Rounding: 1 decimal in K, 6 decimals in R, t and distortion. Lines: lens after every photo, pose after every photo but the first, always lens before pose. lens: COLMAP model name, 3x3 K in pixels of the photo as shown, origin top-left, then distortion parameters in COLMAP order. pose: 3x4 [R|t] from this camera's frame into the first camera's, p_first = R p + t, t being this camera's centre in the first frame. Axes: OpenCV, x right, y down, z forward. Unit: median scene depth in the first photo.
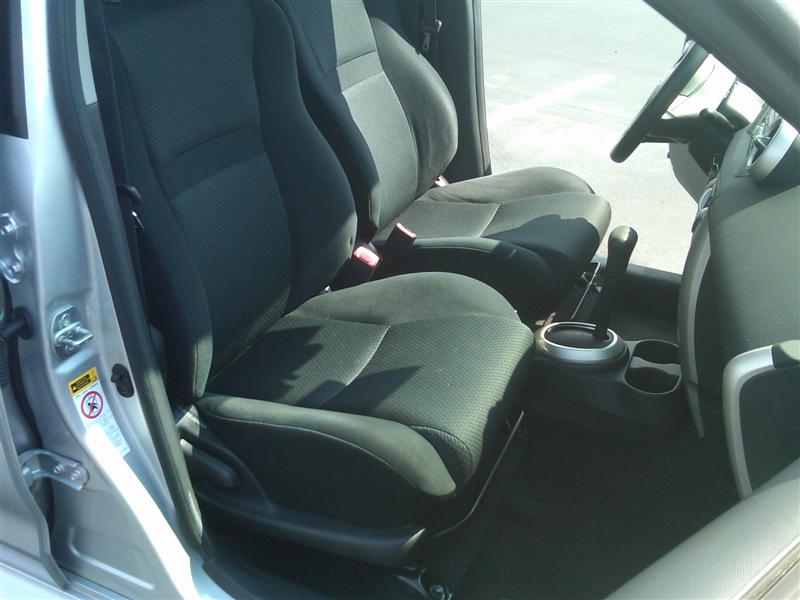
lens RADIAL K [[835.9, 0, 400.0], [0, 835.9, 300.0], [0, 0, 1]] dist [0.060190, -0.019005]
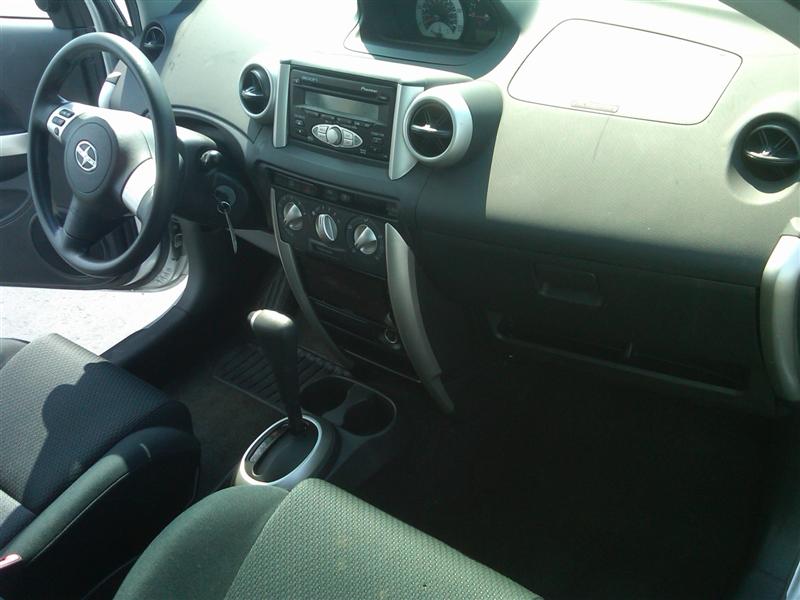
lens RADIAL K [[835.9, 0, 400.0], [0, 835.9, 300.0], [0, 0, 1]] dist [0.060190, -0.019005]
pose [[0.265024, -0.607950, 0.748438, -0.337632], [0.593857, 0.714428, 0.370037, -0.355576], [-0.759669, 0.346396, 0.550376, 0.475569]]
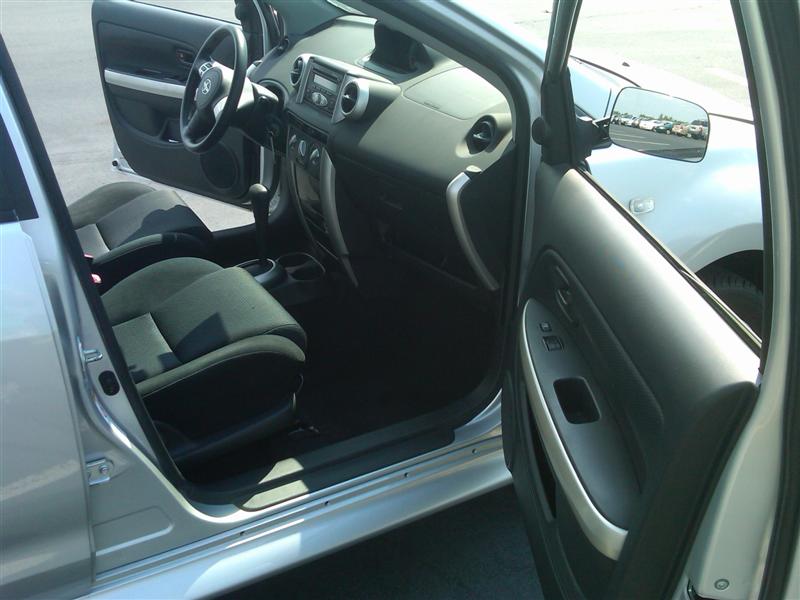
lens RADIAL K [[835.9, 0, 400.0], [0, 835.9, 300.0], [0, 0, 1]] dist [0.060190, -0.019005]
pose [[0.607203, -0.397190, 0.688146, -0.753519], [0.413668, 0.897479, 0.153005, -0.028510], [-0.678368, 0.191759, 0.709257, -0.217650]]
